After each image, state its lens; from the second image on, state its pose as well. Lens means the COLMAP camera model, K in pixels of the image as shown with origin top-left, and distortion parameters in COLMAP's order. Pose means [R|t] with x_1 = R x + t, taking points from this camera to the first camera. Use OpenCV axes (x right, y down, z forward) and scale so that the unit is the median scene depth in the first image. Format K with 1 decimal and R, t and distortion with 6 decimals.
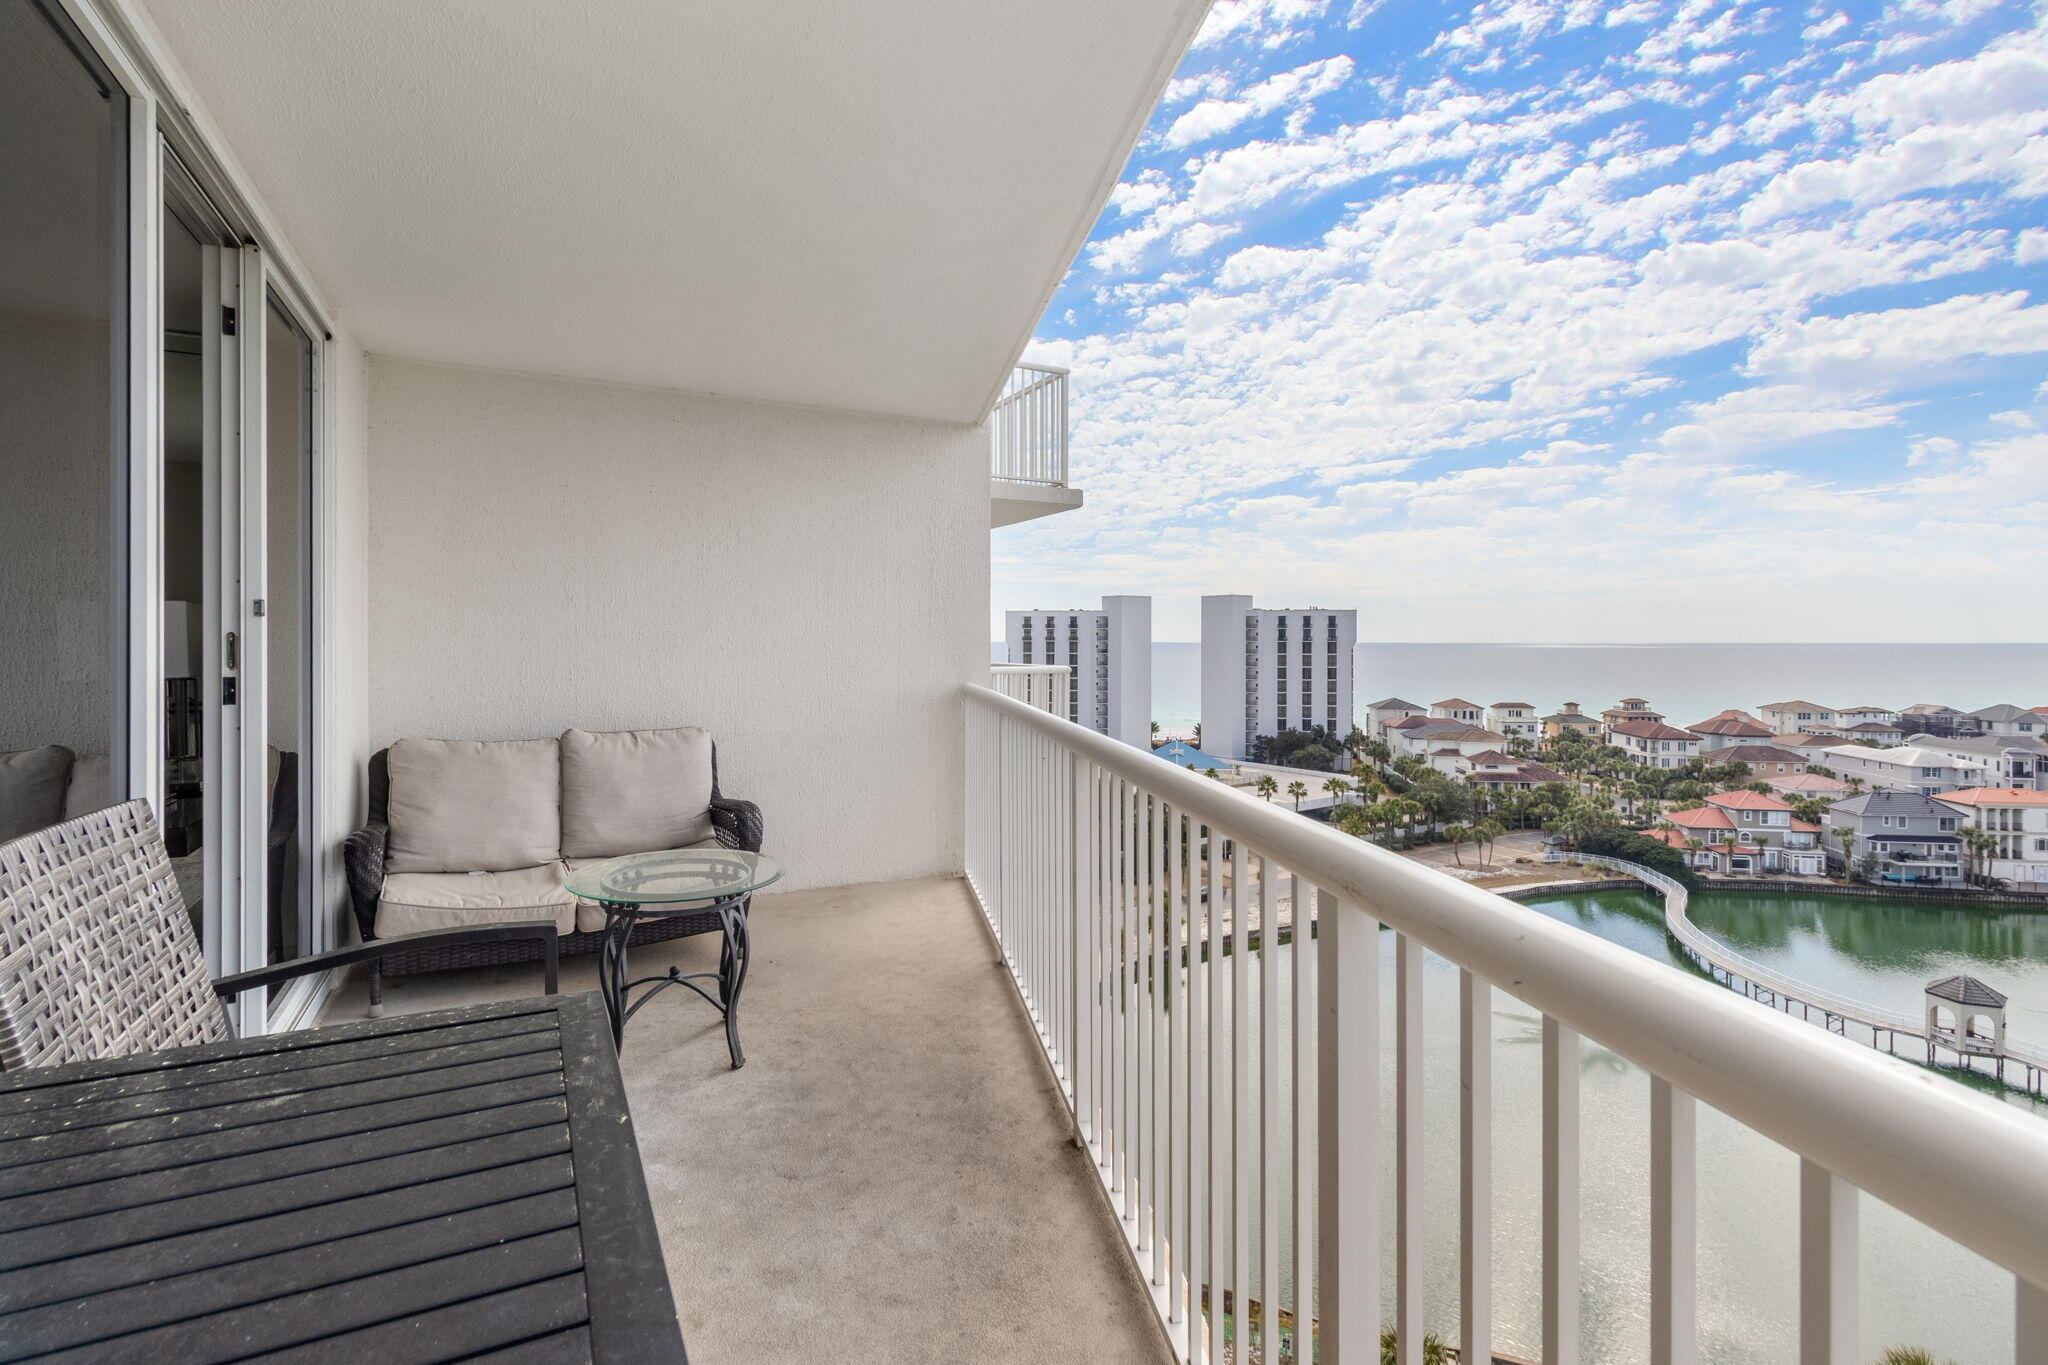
lens RADIAL K [[945.5, 0, 1028.8], [0, 945.5, 643.1], [0, 0, 1]] dist [-0.001401, 0.000248]
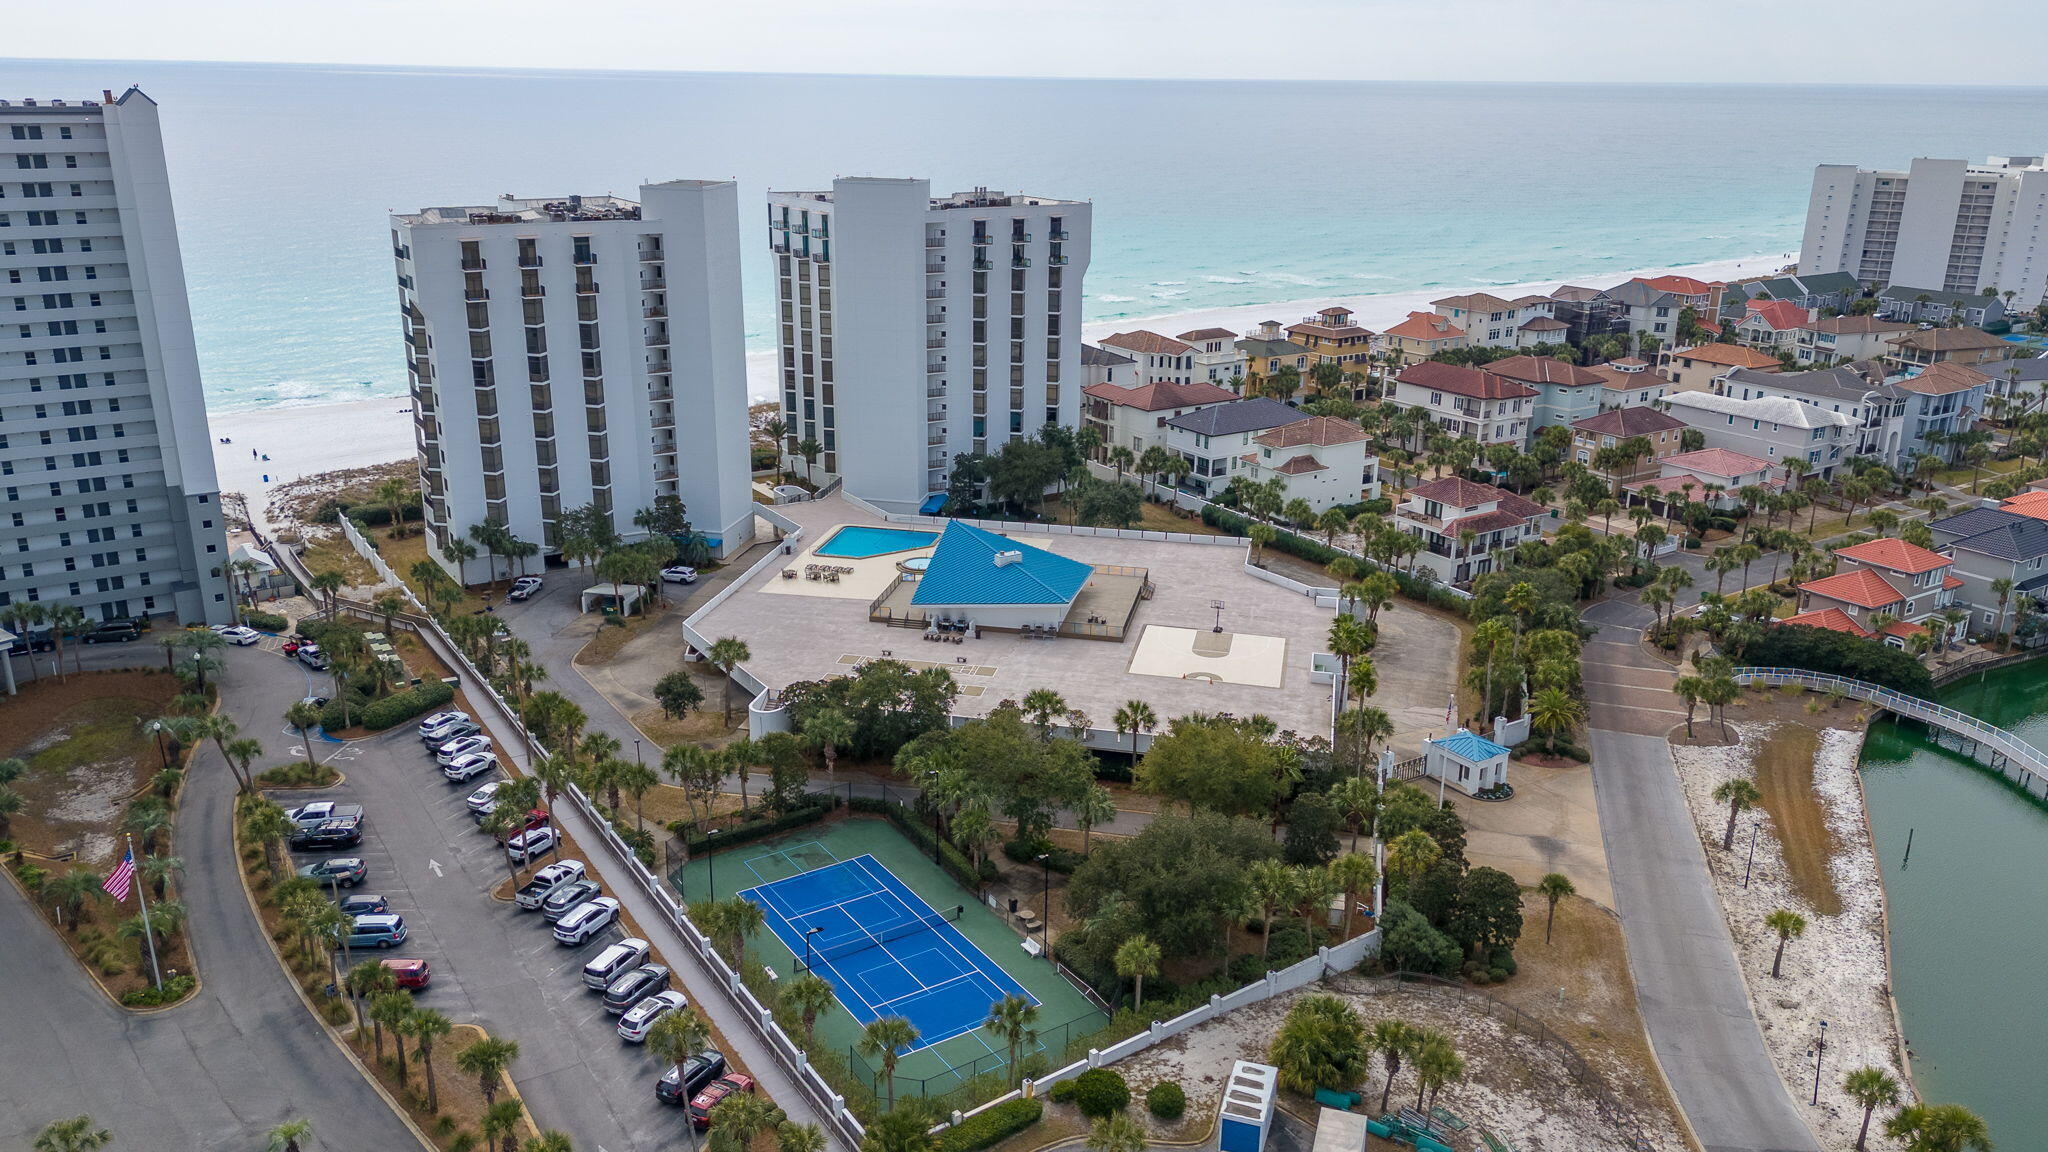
lens RADIAL K [[1520.3, 0, 1024.0], [0, 1520.3, 576.0], [0, 0, 1]] dist [0.140262, -0.246582]
pose [[0.745597, -0.197251, 0.636535, -0.316549], [-0.009632, 0.951900, 0.306259, -0.110731], [-0.666327, -0.234477, 0.707834, 0.381743]]
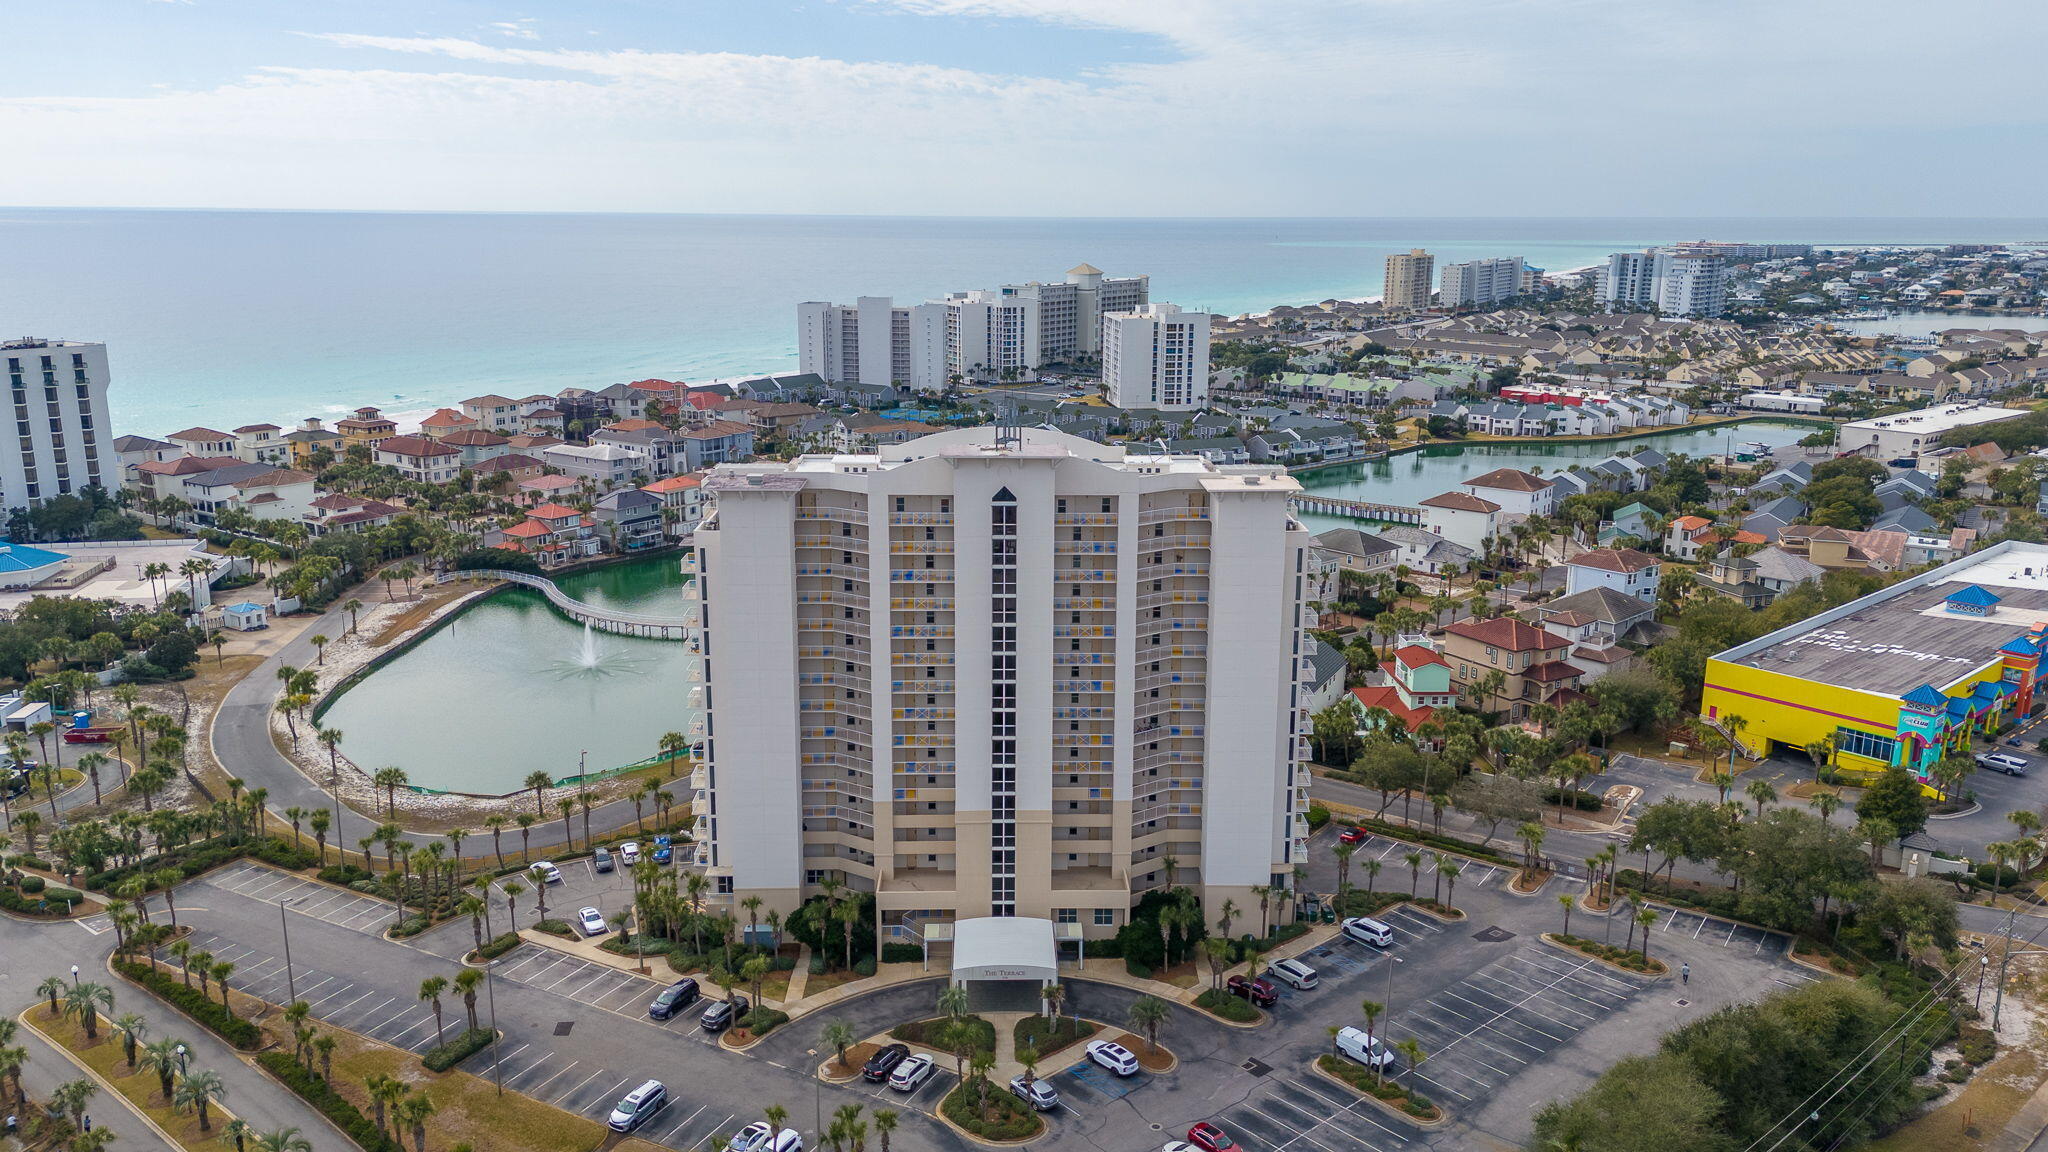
lens RADIAL K [[1480.7, 0, 1010.3], [0, 1480.7, 574.1], [0, 0, 1]] dist [0.057223, -0.040082]
pose [[0.435086, -0.206209, 0.876458, -0.580615], [-0.004562, 0.972904, 0.231165, -0.165318], [-0.900377, -0.104575, 0.422356, -0.359852]]
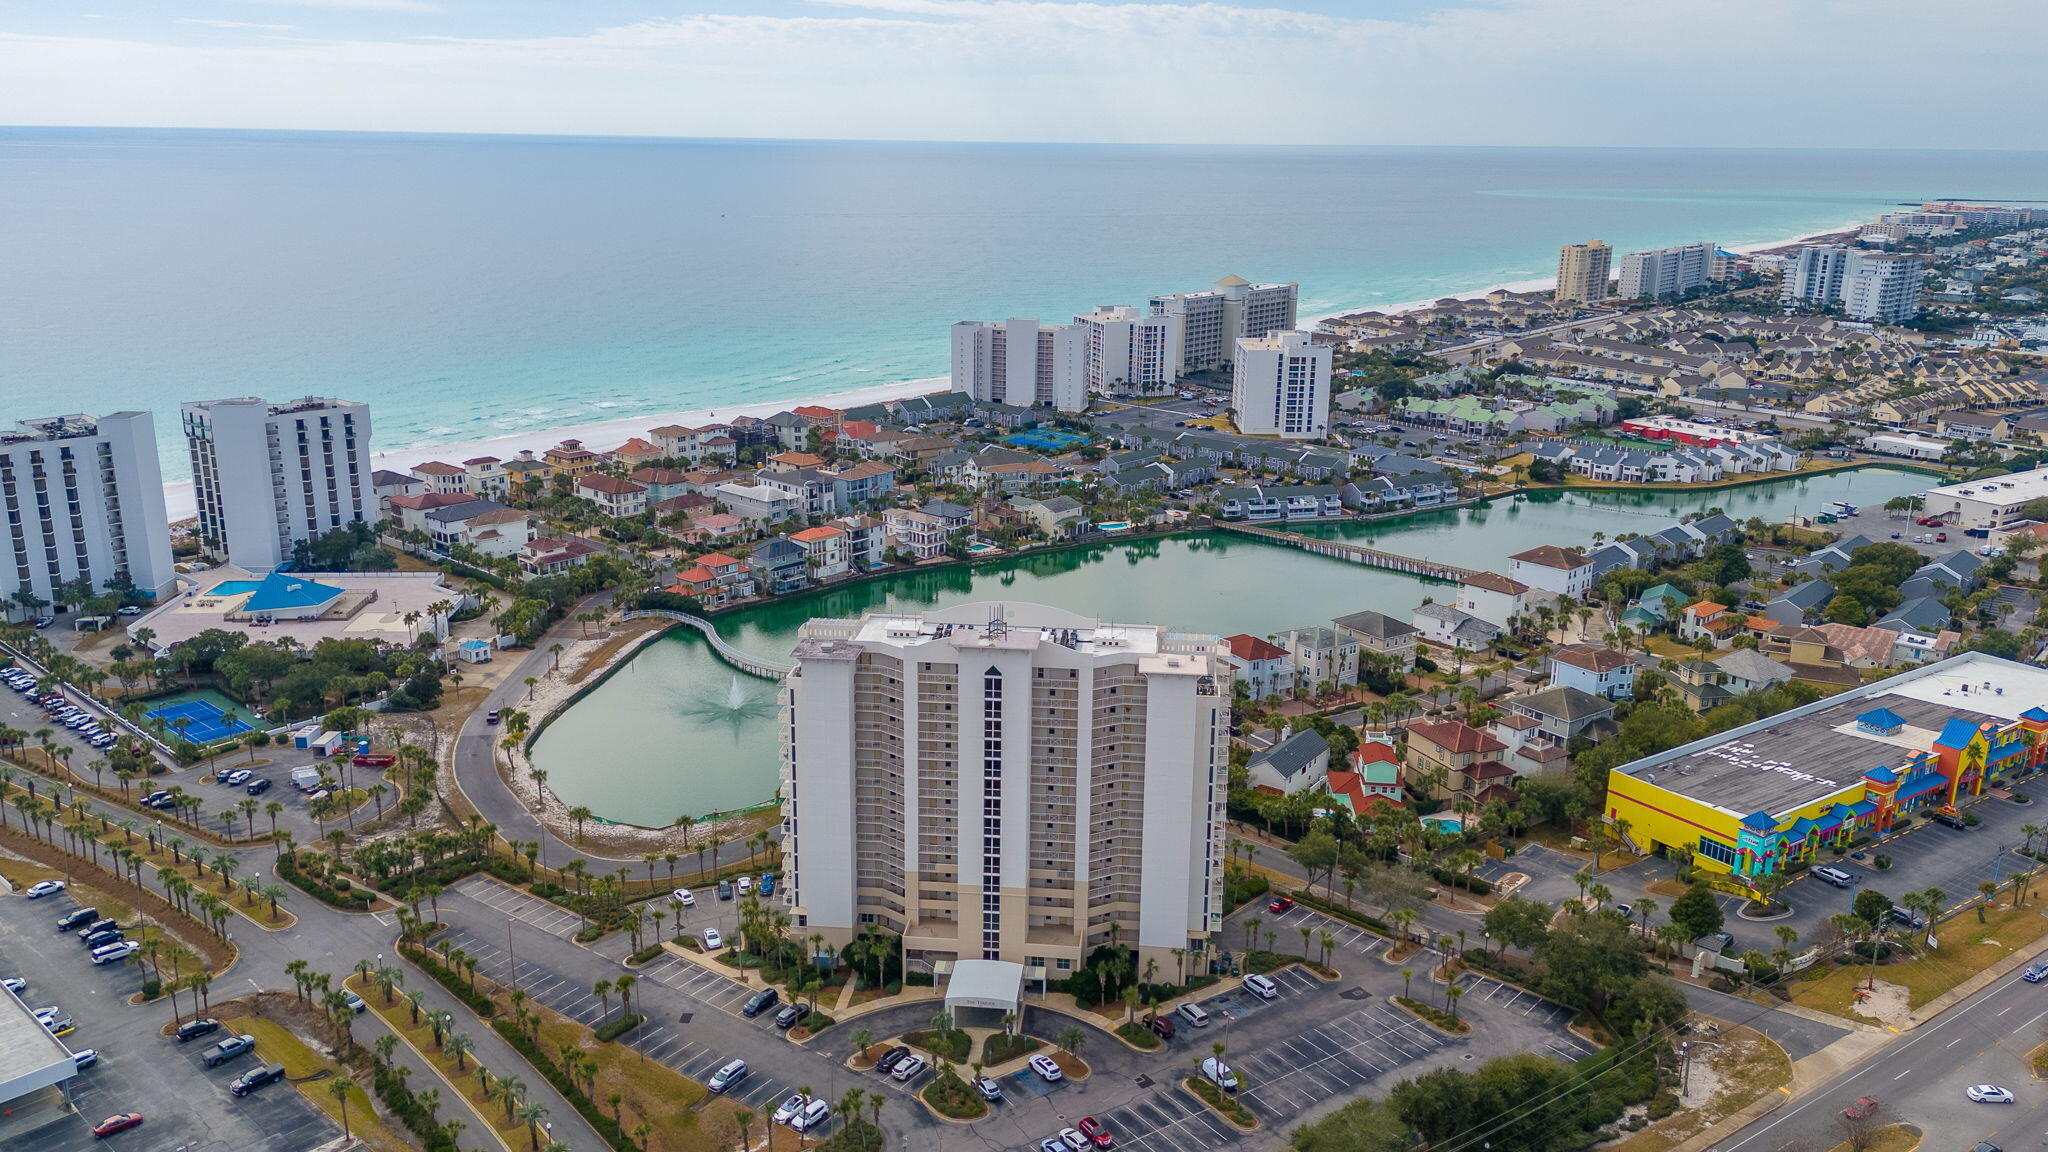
lens RADIAL K [[1508.0, 0, 1015.7], [0, 1508.0, 575.3], [0, 0, 1]] dist [0.075400, -0.076326]
pose [[0.543039, -0.219467, 0.810520, -0.737607], [-0.010639, 0.963365, 0.267981, -0.343468], [-0.839640, -0.154147, 0.520810, -0.556161]]
